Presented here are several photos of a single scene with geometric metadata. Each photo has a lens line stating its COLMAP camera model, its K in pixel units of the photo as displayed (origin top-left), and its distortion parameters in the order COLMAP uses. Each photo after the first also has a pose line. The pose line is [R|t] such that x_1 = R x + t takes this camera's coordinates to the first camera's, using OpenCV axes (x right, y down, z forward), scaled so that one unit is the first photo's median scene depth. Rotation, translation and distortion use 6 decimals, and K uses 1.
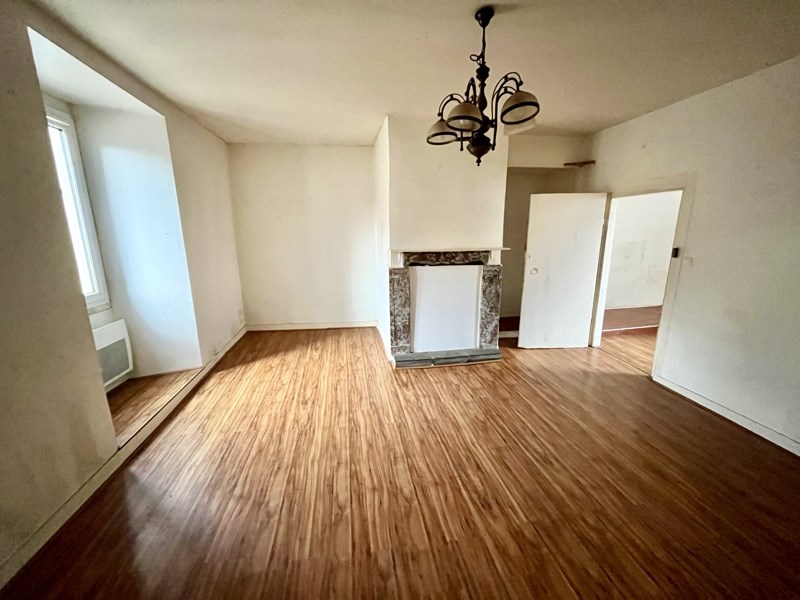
lens RADIAL K [[320.7, 0, 398.1], [0, 320.7, 299.0], [0, 0, 1]] dist [-0.002015, -0.000334]
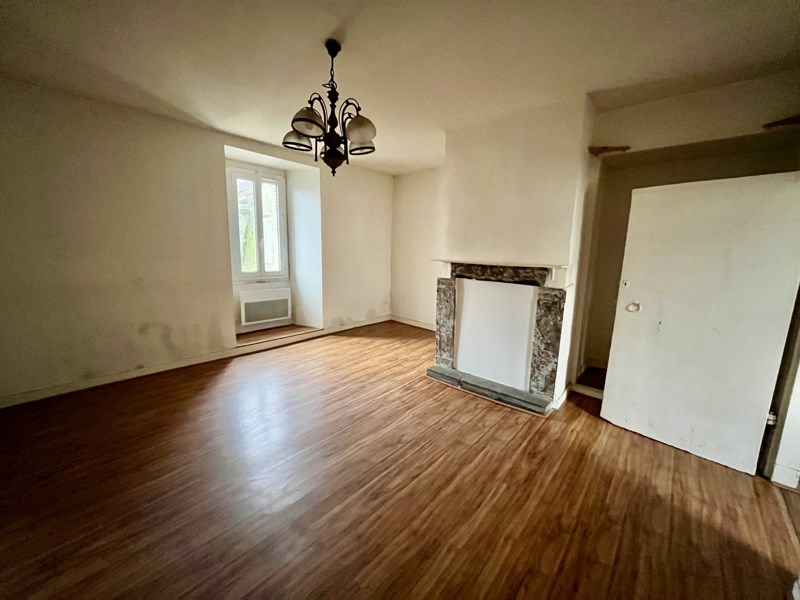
lens RADIAL K [[320.7, 0, 396.6], [0, 320.7, 298.5], [0, 0, 1]] dist [-0.002015, -0.000334]
pose [[0.626598, 0.147495, -0.765258, 0.660718], [-0.191328, 0.980991, 0.032414, -0.036901], [0.755492, 0.126105, 0.642907, 0.247482]]
